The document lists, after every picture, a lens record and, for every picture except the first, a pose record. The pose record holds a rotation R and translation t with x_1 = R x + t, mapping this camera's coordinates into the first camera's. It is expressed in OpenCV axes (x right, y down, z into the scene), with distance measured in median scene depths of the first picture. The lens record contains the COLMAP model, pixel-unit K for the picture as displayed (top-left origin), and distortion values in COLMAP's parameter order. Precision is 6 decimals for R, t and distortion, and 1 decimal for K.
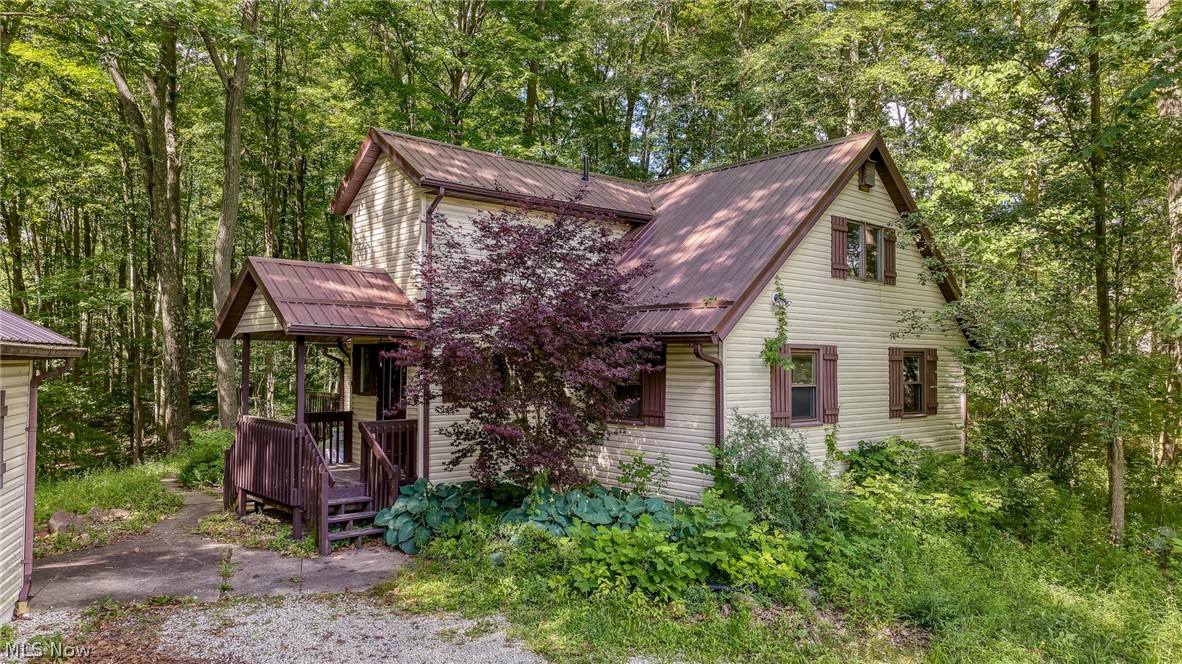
lens RADIAL K [[808.9, 0, 595.6], [0, 808.9, 327.0], [0, 0, 1]] dist [-0.001410, -0.002584]
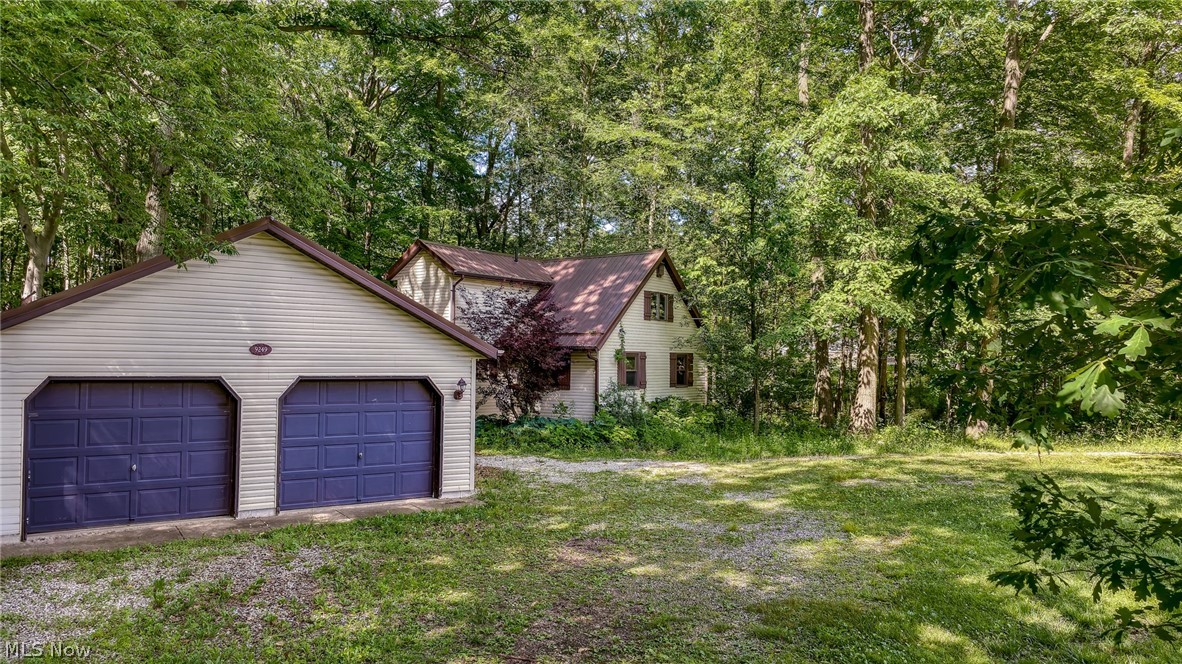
lens RADIAL K [[808.9, 0, 595.6], [0, 808.9, 327.0], [0, 0, 1]] dist [-0.001410, -0.002584]
pose [[0.971572, 0.009732, 0.236545, -0.341642], [-0.010285, 0.999946, 0.001105, -0.044804], [-0.236522, -0.003506, 0.971620, -1.057239]]
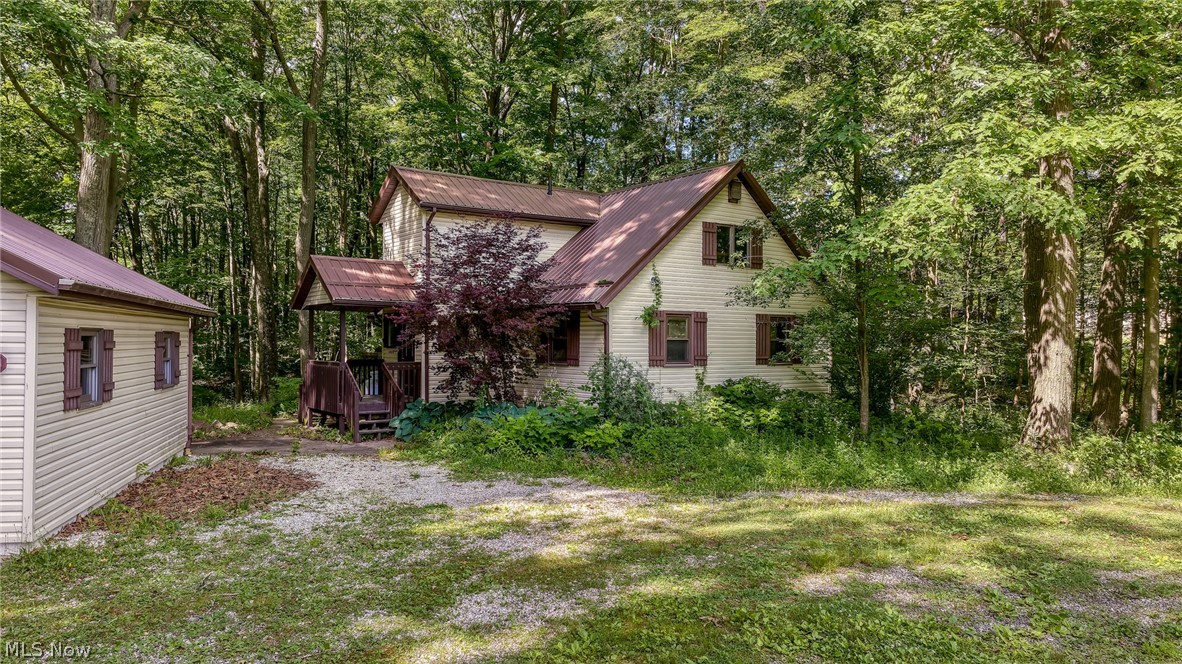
lens RADIAL K [[808.9, 0, 595.6], [0, 808.9, 327.0], [0, 0, 1]] dist [-0.001410, -0.002584]
pose [[0.995612, -0.002547, -0.093541, 0.242386], [0.004816, 0.999699, 0.024044, 0.014166], [0.093452, -0.024389, 0.995325, -0.461393]]
